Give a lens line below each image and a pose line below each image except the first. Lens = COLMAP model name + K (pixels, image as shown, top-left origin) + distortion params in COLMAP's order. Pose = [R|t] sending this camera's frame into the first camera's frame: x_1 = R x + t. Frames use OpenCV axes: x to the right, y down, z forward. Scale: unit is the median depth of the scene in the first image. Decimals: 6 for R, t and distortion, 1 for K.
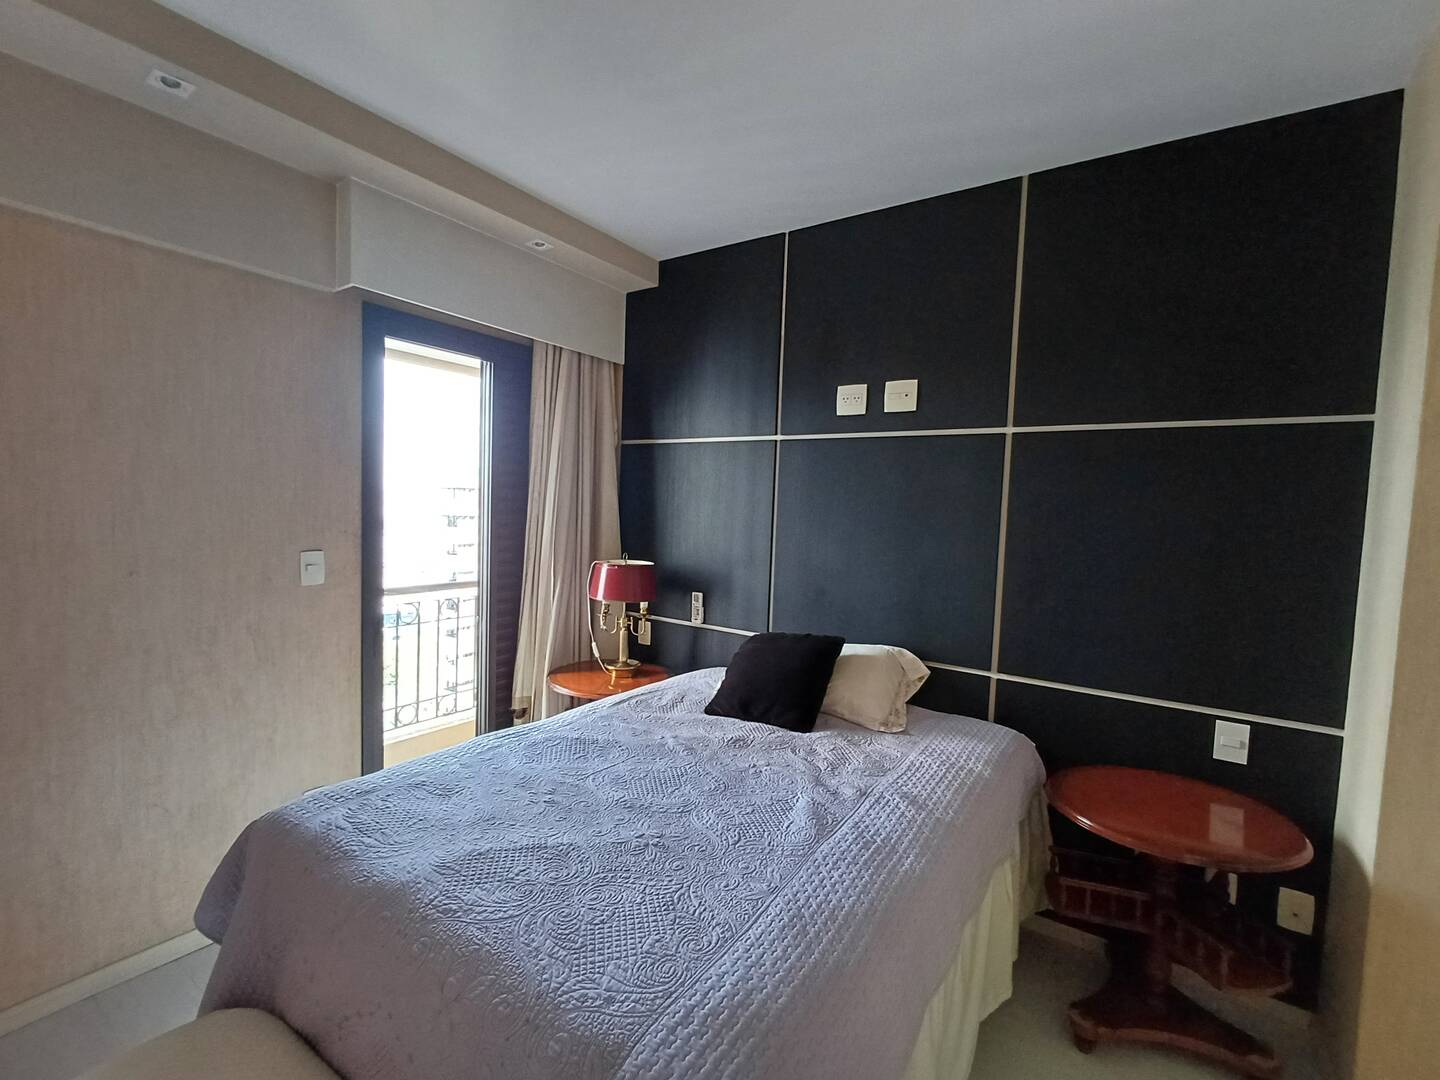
lens RADIAL K [[657.0, 0, 710.1], [0, 657.0, 541.0], [0, 0, 1]] dist [0.004325, 0.001497]
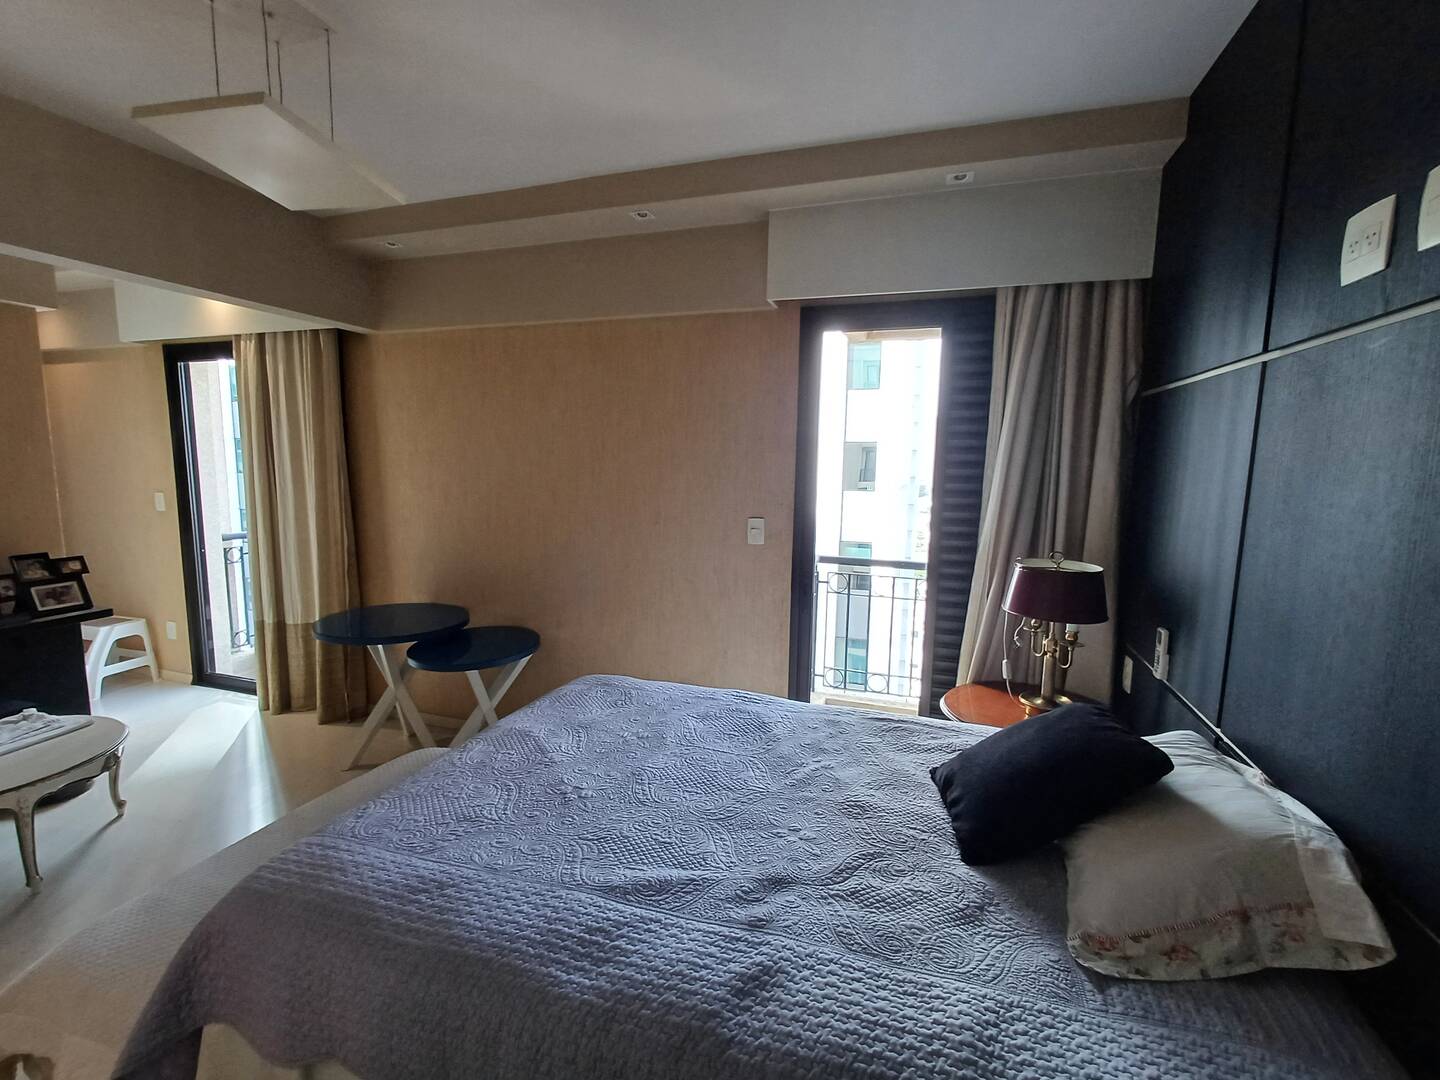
lens RADIAL K [[657.0, 0, 711.3], [0, 657.0, 539.6], [0, 0, 1]] dist [0.004325, 0.001497]
pose [[0.277162, 0.092050, -0.956404, 0.622931], [-0.061059, 0.995076, 0.078078, -0.039463], [0.958881, 0.036756, 0.281418, 0.574566]]
